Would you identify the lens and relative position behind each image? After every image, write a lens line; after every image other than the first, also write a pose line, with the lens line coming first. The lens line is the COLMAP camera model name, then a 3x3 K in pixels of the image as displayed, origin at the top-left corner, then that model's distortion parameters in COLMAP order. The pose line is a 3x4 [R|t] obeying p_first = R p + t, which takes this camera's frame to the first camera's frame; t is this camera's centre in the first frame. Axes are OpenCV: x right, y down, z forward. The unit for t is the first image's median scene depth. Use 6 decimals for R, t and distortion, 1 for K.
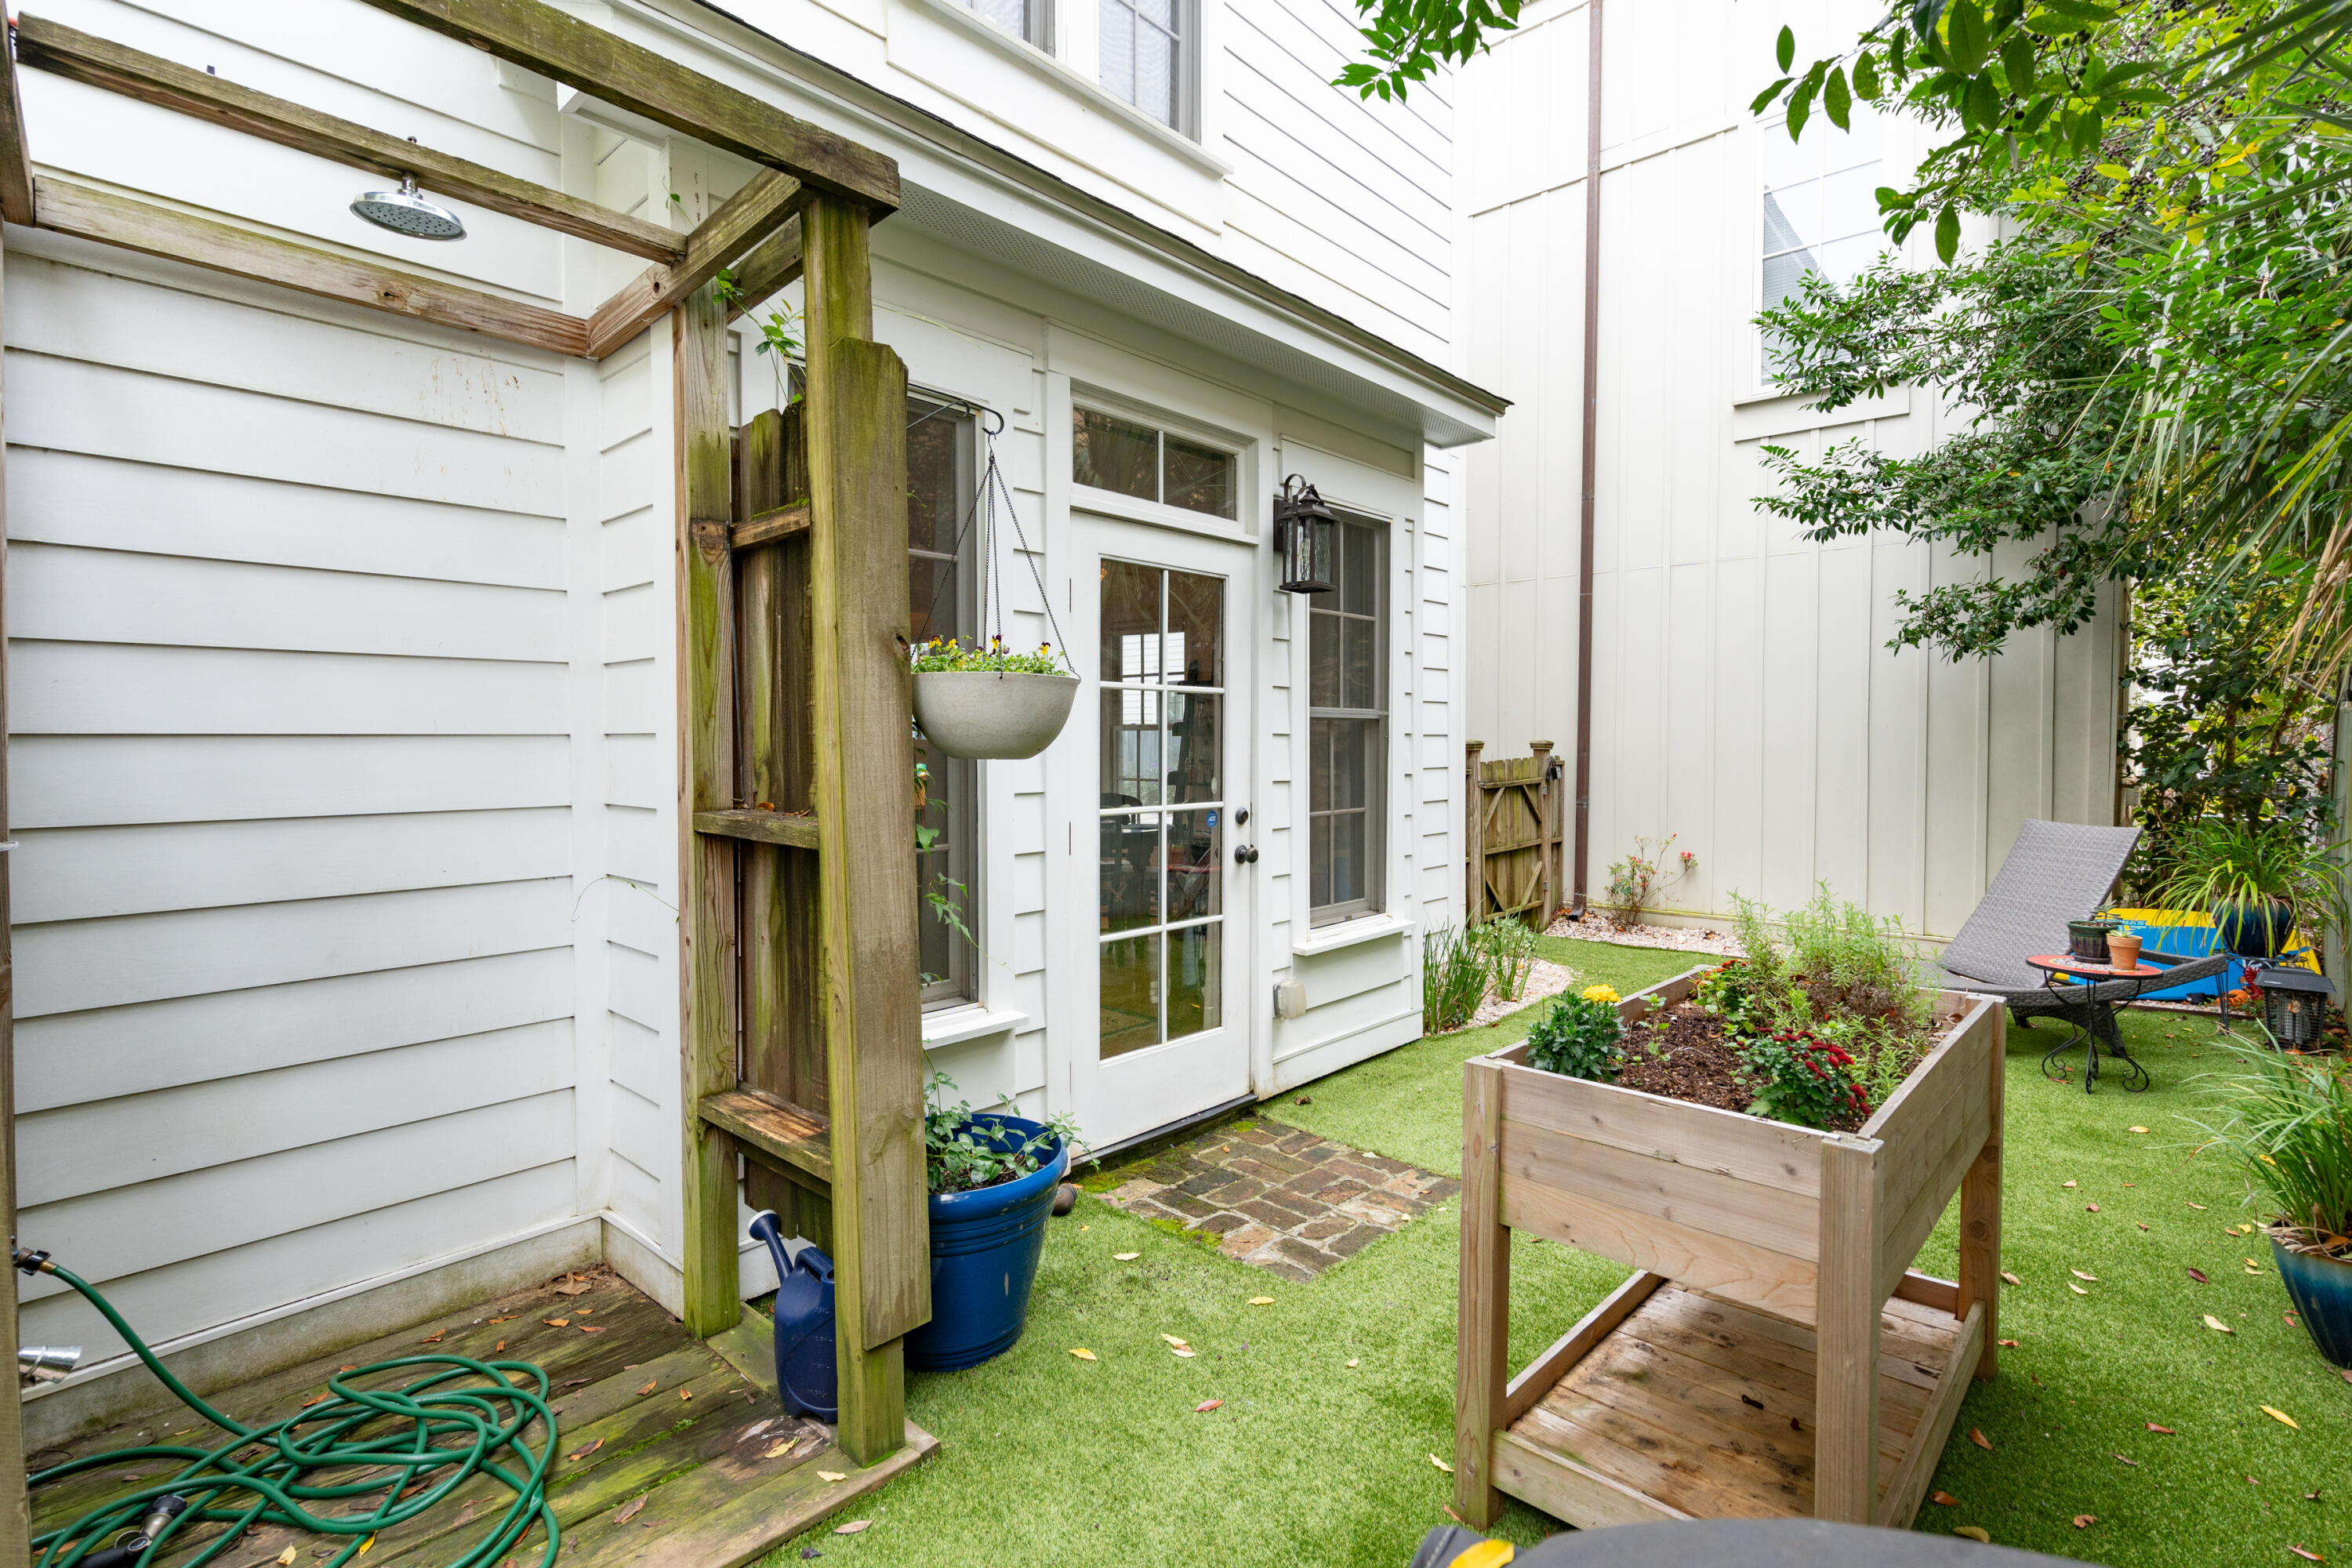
lens RADIAL K [[1108.4, 0, 1185.2], [0, 1108.4, 771.2], [0, 0, 1]] dist [-0.030205, 0.000350]
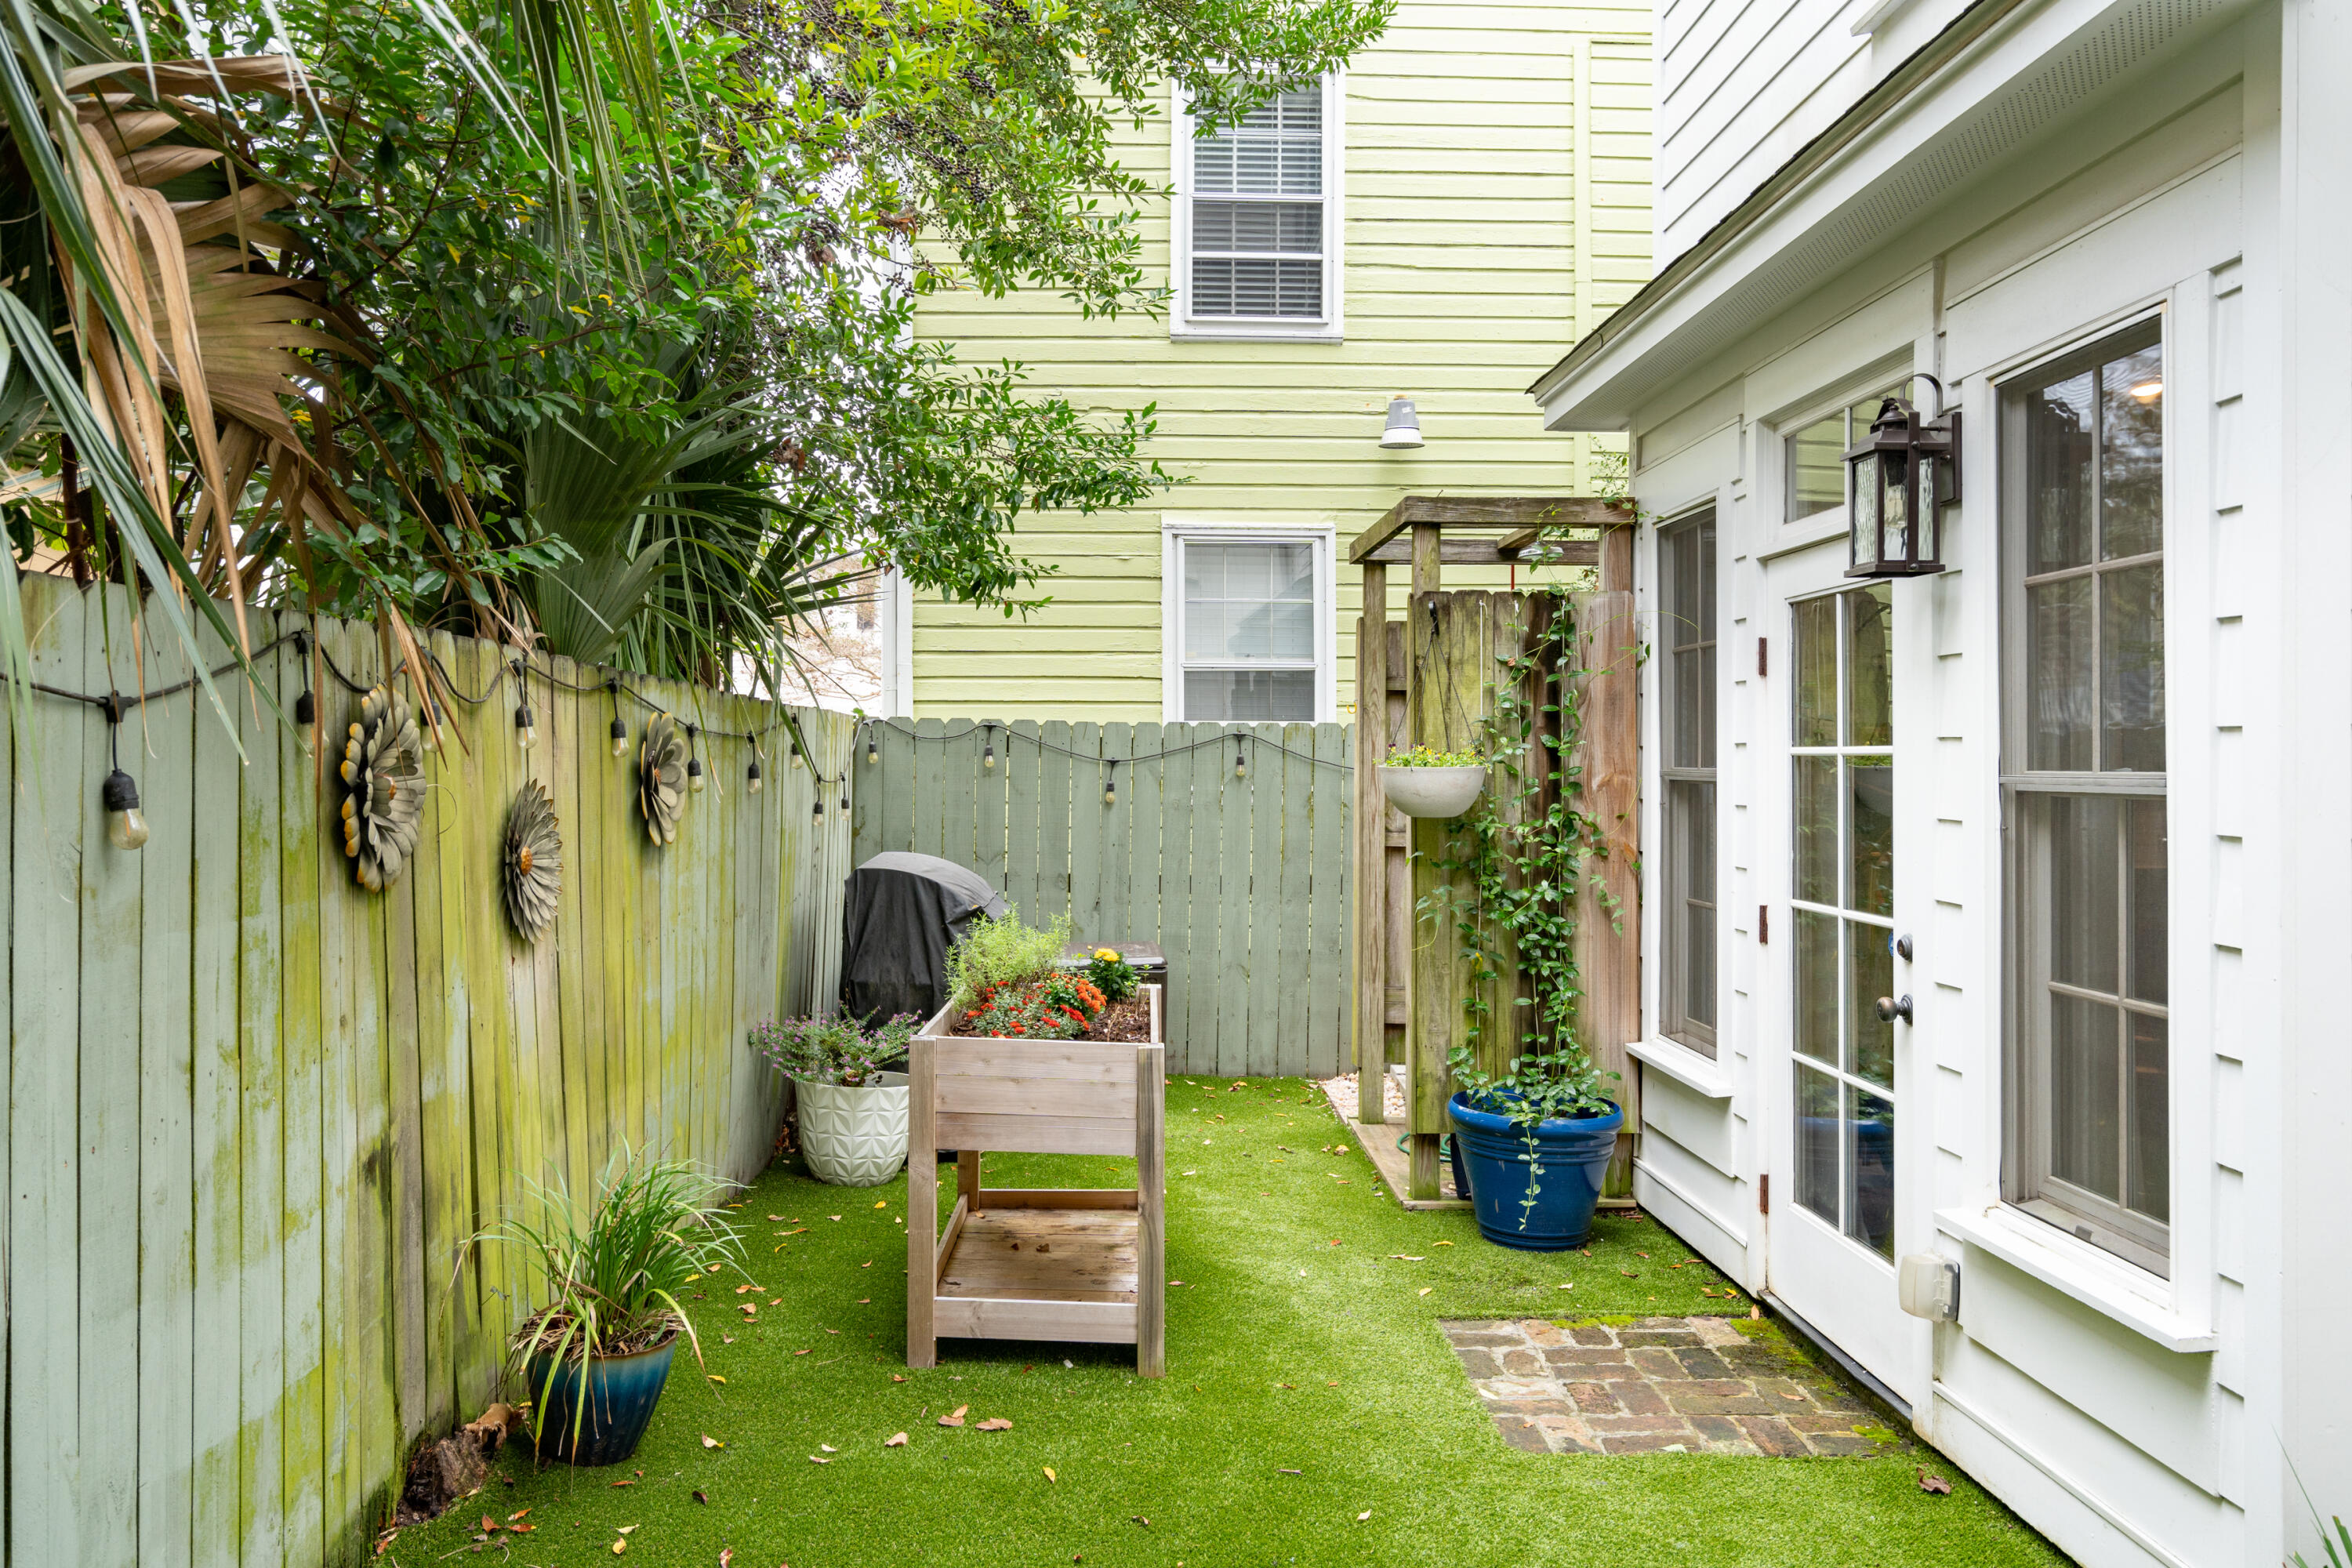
lens RADIAL K [[1736.3, 0, 1172.2], [0, 1736.3, 736.7], [0, 0, 1]] dist [0.010175, -0.002702]
pose [[-0.714355, -0.010403, -0.699706, 1.190252], [-0.021494, 0.999744, 0.007079, -0.089095], [0.699453, 0.020096, -0.714396, 1.616245]]
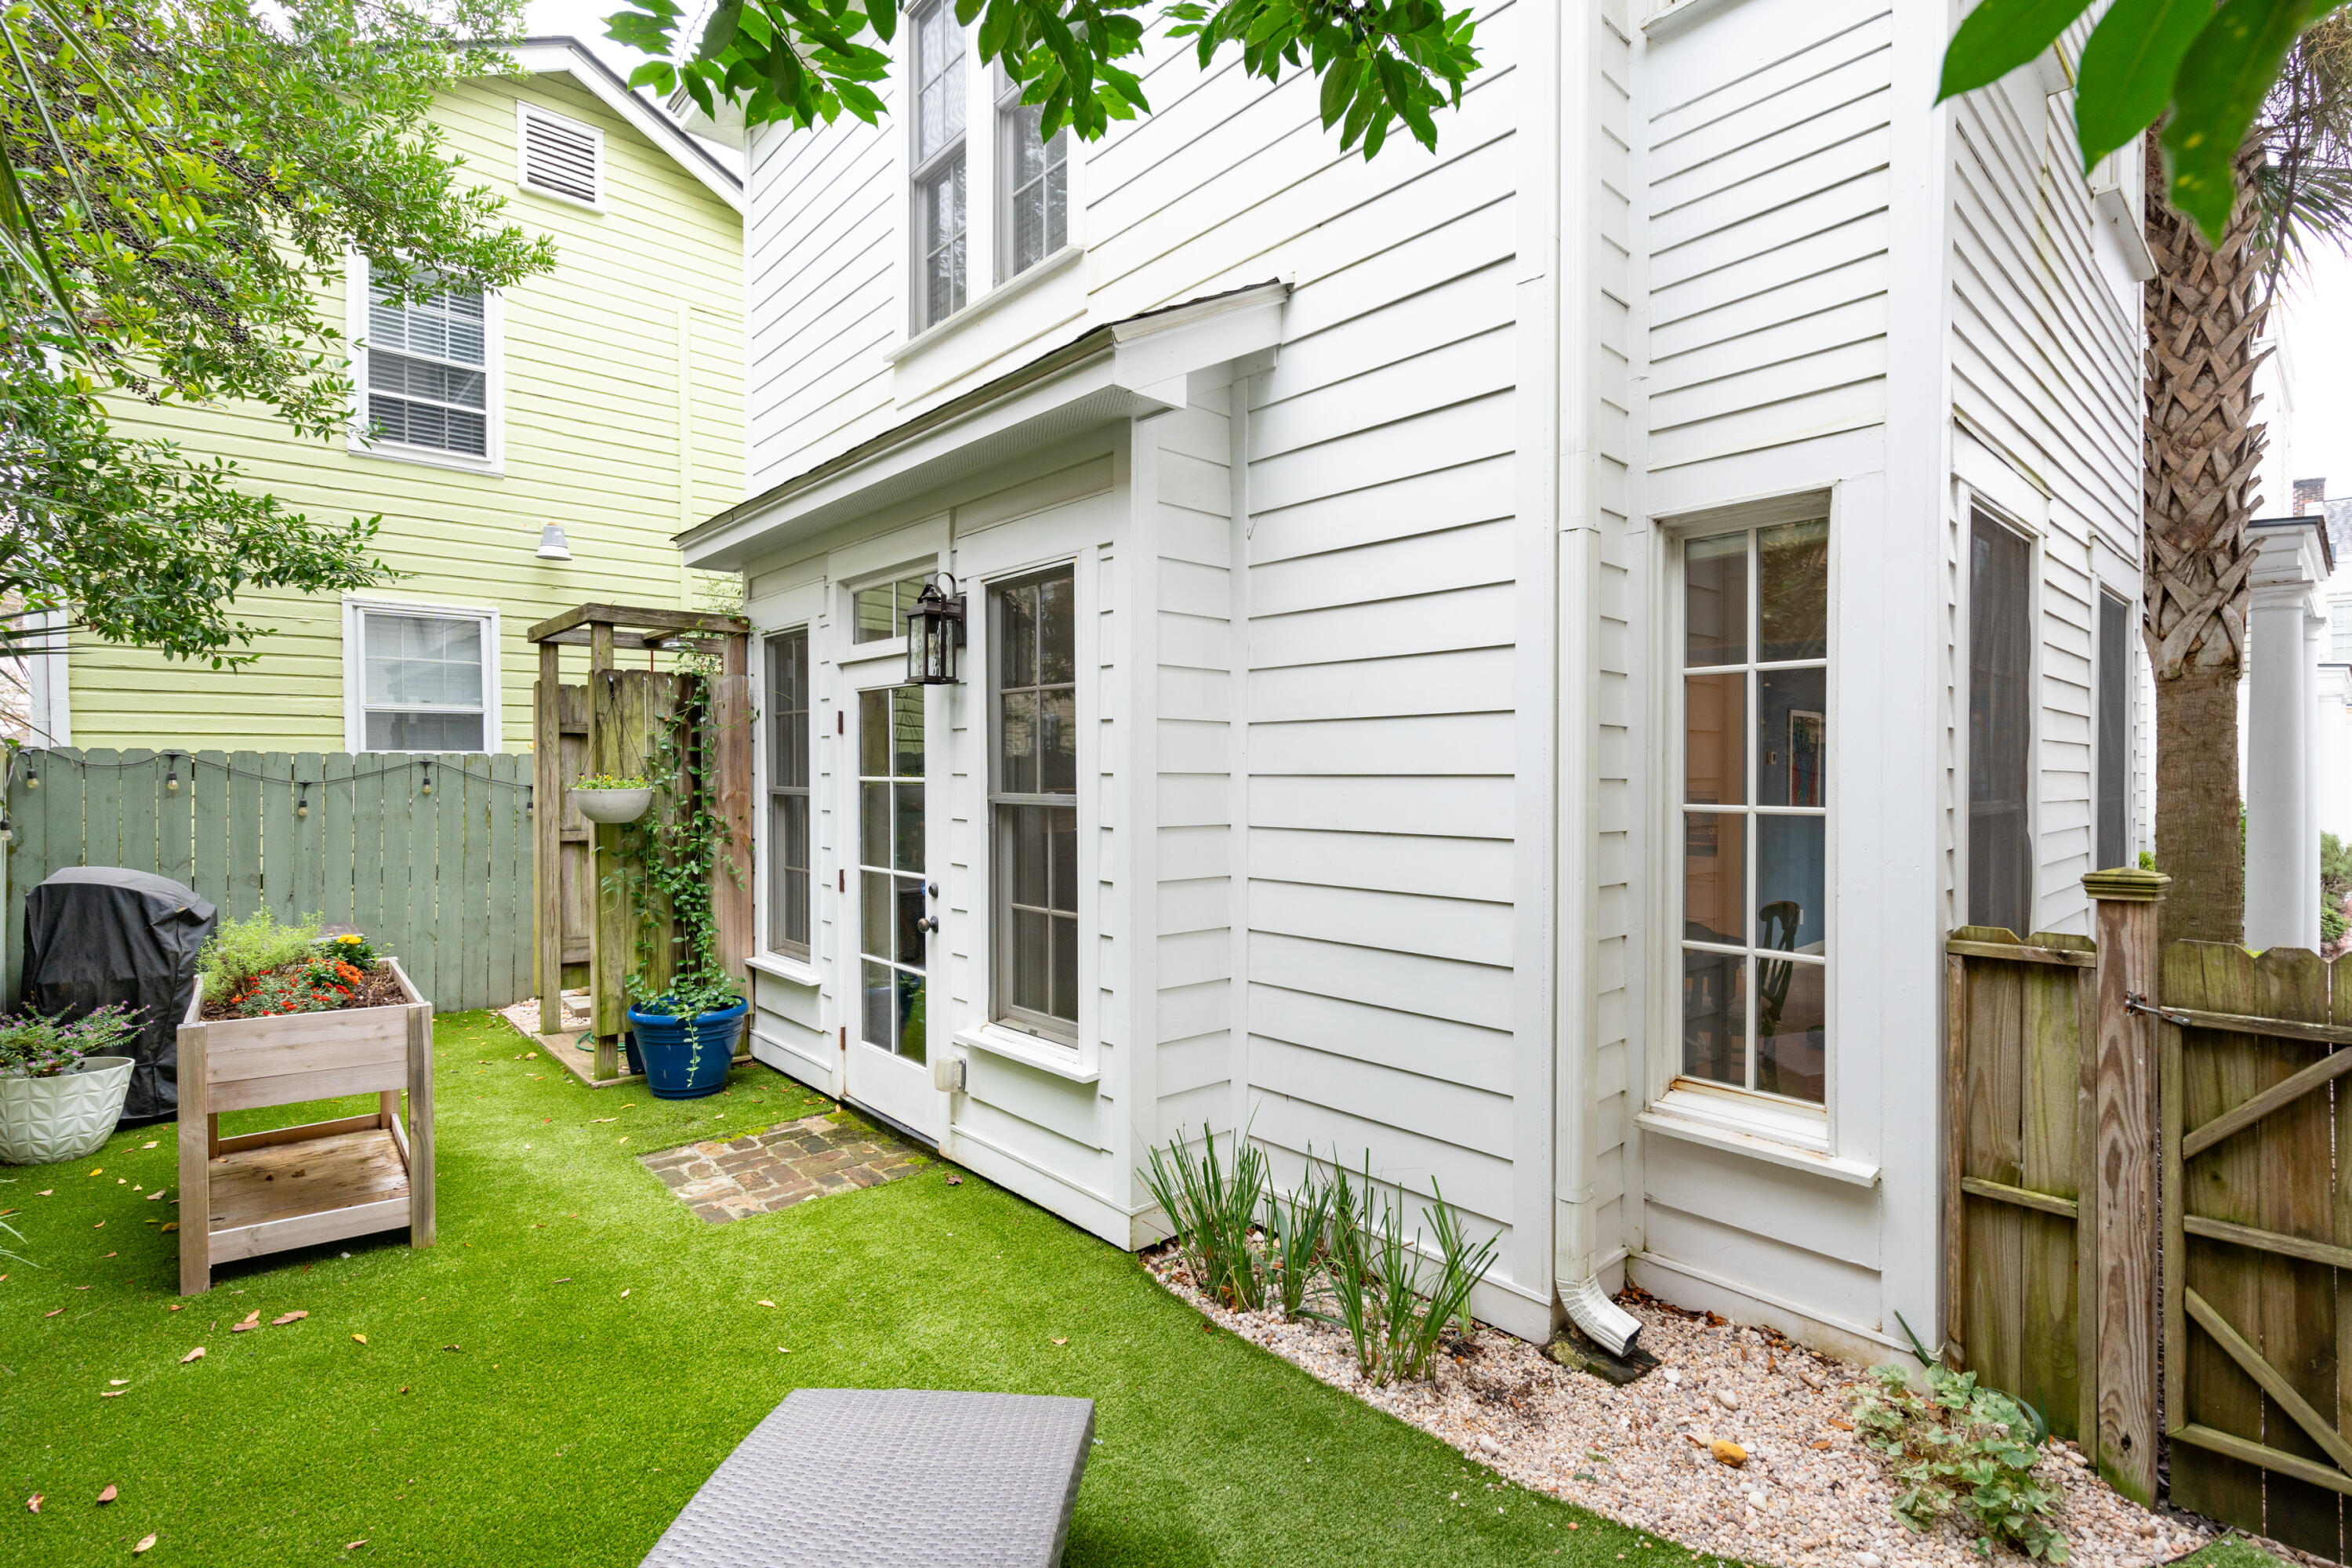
lens RADIAL K [[1075.8, 0, 1162.6], [0, 1075.8, 784.4], [0, 0, 1]] dist [0.001197, 0.000822]
pose [[-0.110152, 0.017413, -0.993762, 1.276843], [-0.025374, 0.999471, 0.020325, -0.110246], [0.993591, 0.027455, -0.109652, 1.545949]]
